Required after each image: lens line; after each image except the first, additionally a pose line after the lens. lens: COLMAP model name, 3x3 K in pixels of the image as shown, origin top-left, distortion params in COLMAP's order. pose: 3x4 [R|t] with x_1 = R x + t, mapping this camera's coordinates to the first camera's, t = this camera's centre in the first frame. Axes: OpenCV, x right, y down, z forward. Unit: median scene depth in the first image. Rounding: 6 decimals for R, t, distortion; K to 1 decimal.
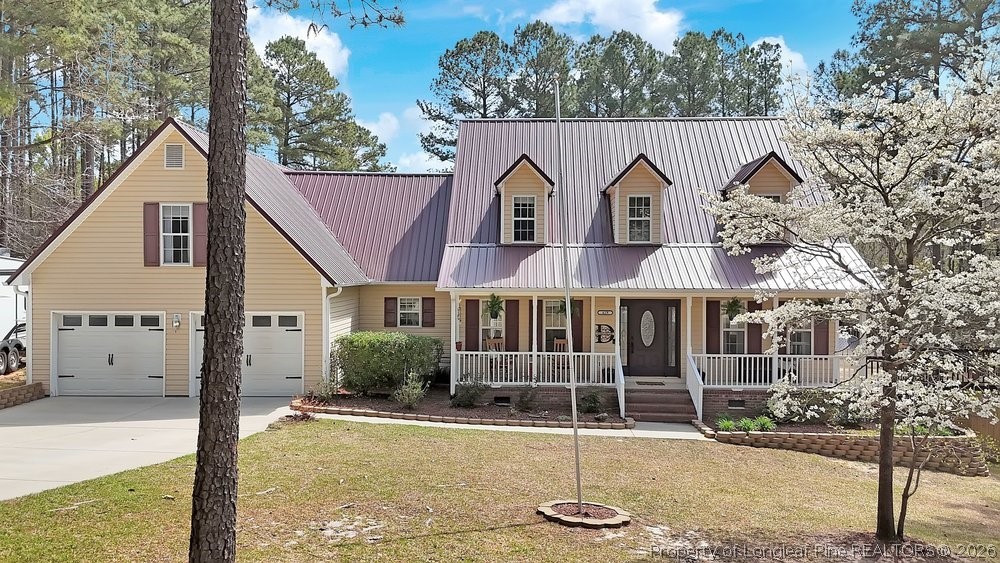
lens RADIAL K [[774.5, 0, 500.0], [0, 774.5, 281.5], [0, 0, 1]] dist [0.005464, -0.000634]
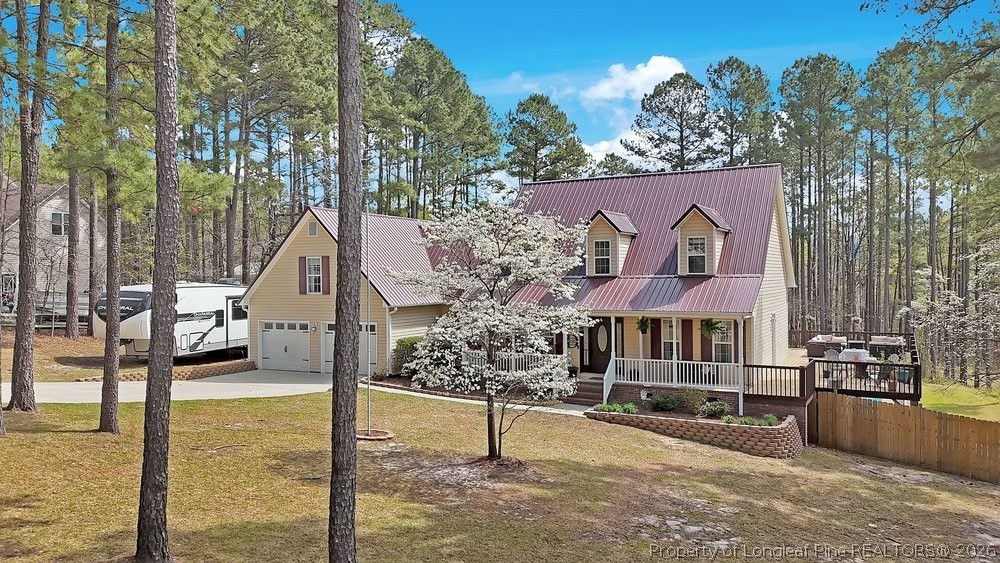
lens RADIAL K [[774.5, 0, 500.0], [0, 774.5, 281.5], [0, 0, 1]] dist [0.005464, -0.000634]
pose [[0.889989, -0.010781, -0.455854, 0.670193], [0.004746, 0.999885, -0.014382, -0.020403], [0.455956, 0.010636, 0.889939, -0.290016]]
